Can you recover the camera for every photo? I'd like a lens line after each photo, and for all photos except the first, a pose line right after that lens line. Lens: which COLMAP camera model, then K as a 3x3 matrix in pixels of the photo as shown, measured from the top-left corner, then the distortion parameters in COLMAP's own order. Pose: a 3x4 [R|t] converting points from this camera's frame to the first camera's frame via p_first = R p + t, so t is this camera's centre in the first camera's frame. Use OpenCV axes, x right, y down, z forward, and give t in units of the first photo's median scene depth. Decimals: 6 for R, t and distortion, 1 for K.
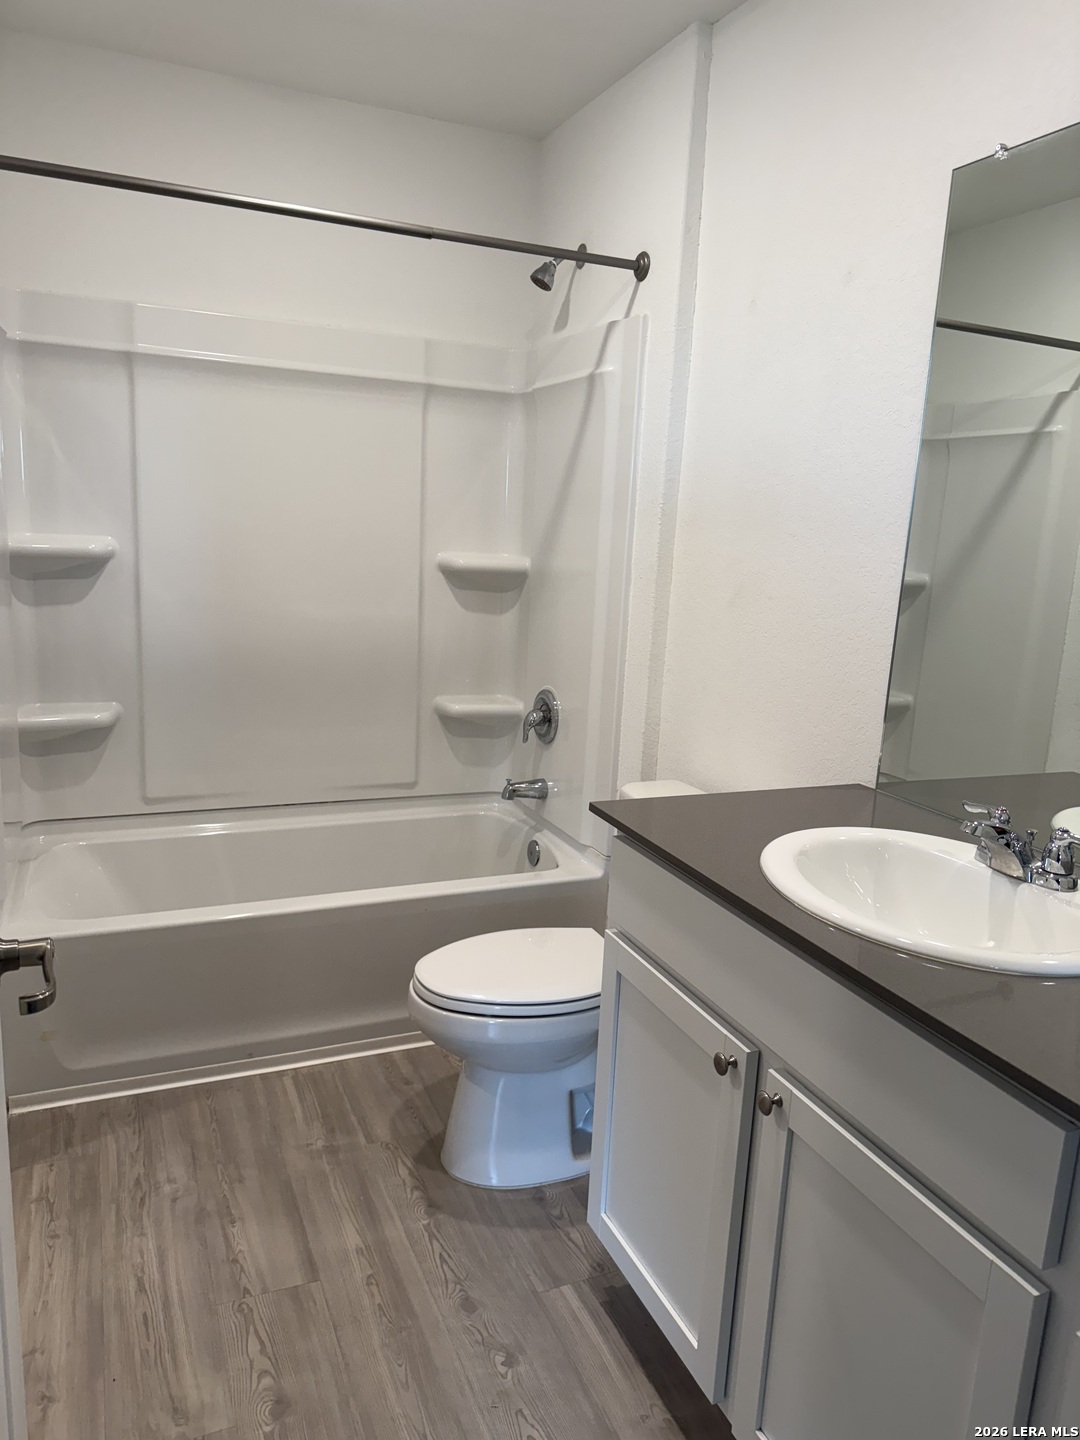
lens RADIAL K [[1020.6, 0, 506.4], [0, 1020.6, 739.2], [0, 0, 1]] dist [0.055408, -0.070544]
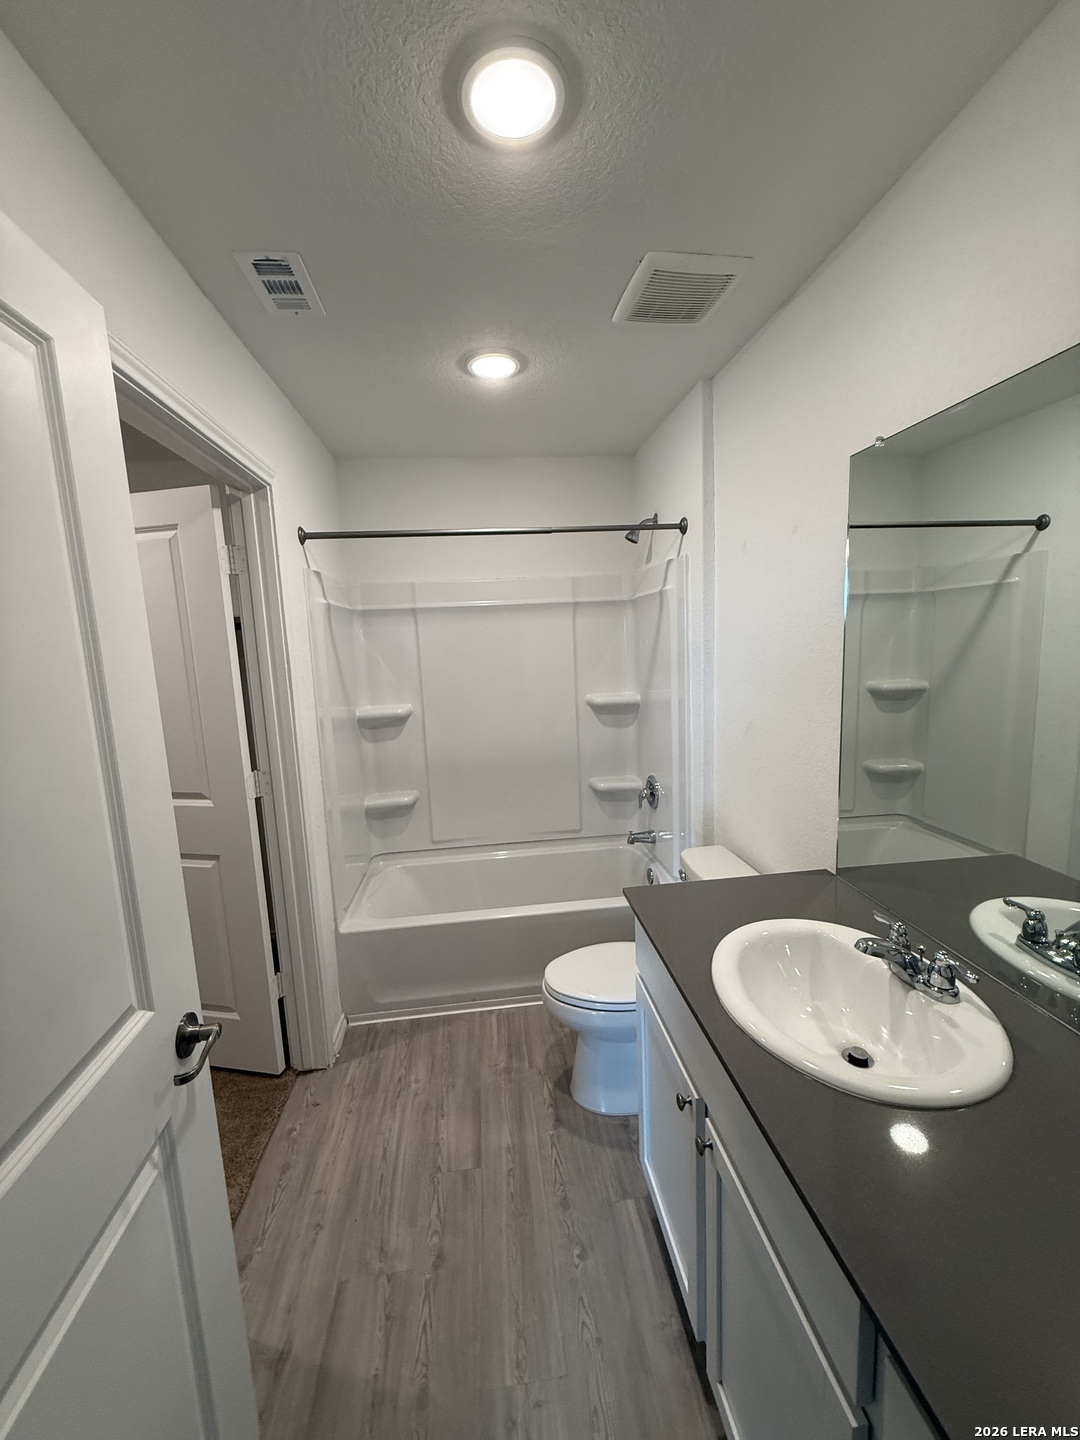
lens RADIAL K [[564.1, 0, 539.9], [0, 564.1, 718.3], [0, 0, 1]] dist [0.006493, -0.002613]
pose [[0.954053, -0.051534, -0.295174, 0.155839], [0.033724, 0.997308, -0.065118, -0.097985], [0.297735, 0.052171, 0.953222, 0.085205]]
